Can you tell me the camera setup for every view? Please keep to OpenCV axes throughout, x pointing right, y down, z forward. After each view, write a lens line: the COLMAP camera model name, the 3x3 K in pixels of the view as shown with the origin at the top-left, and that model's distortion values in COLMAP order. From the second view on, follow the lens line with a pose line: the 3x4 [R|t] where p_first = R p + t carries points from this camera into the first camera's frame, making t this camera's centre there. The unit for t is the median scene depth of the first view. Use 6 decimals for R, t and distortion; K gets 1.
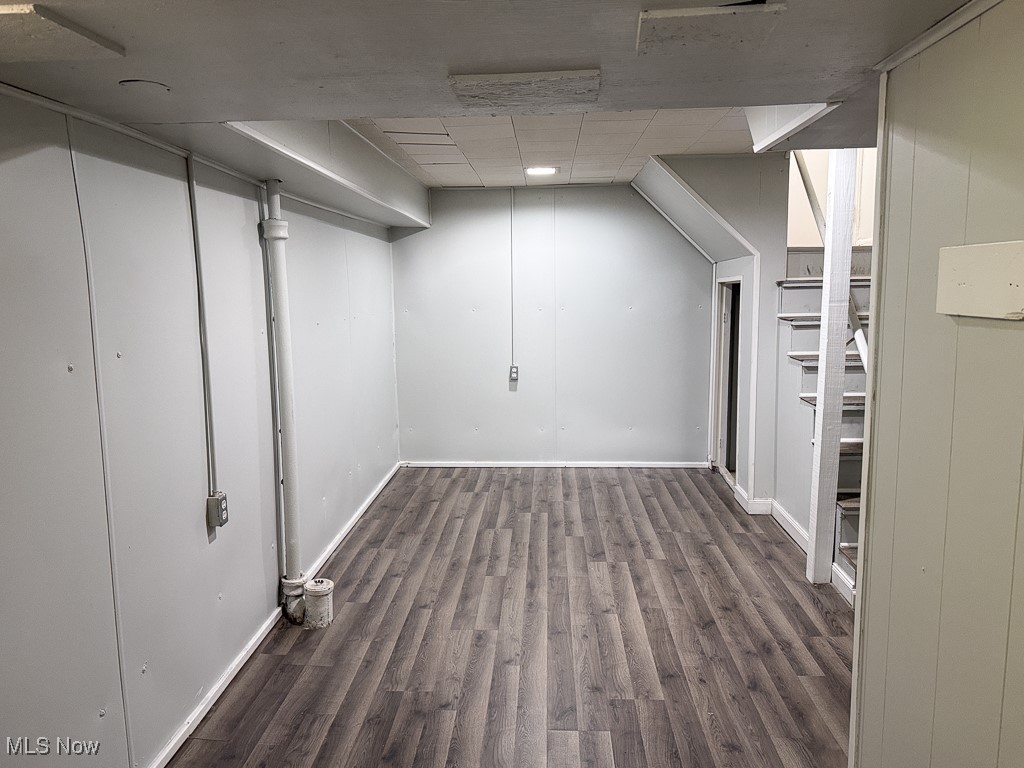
lens RADIAL K [[726.7, 0, 512.0], [0, 726.7, 384.0], [0, 0, 1]] dist [-0.002047, -0.001371]
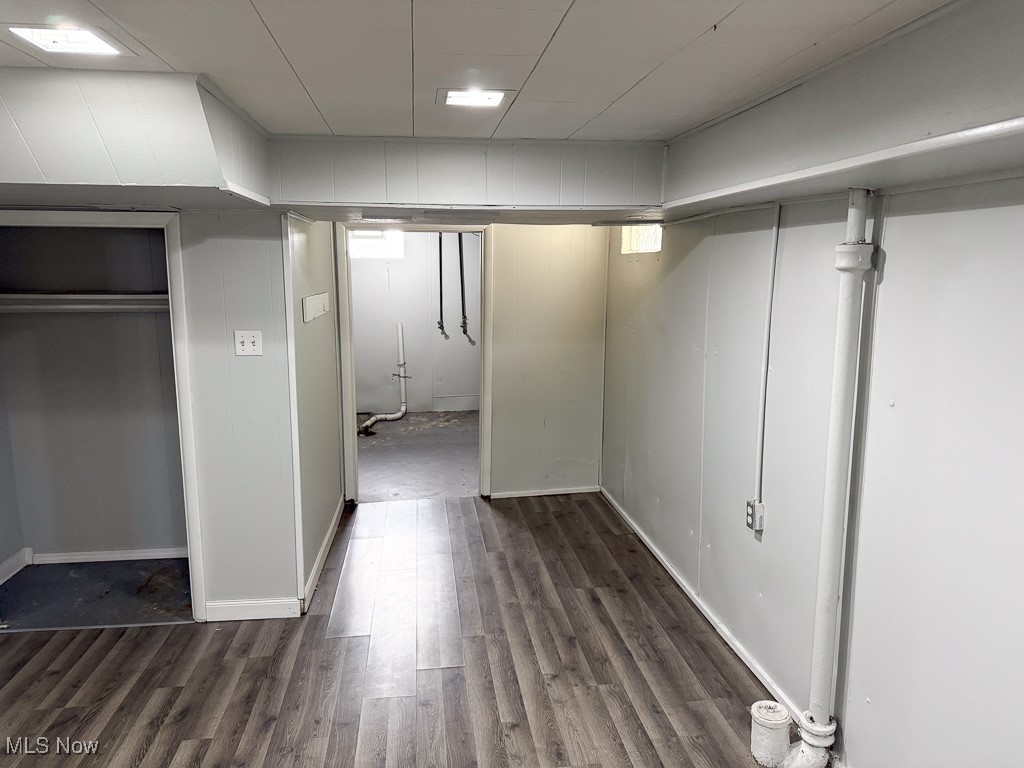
lens RADIAL K [[726.7, 0, 512.0], [0, 726.7, 384.0], [0, 0, 1]] dist [-0.002047, -0.001371]
pose [[-0.983513, 0.043271, -0.175585, 0.157270], [-0.010934, 0.954944, 0.296584, -0.349525], [0.180508, 0.293614, -0.938727, 1.907825]]
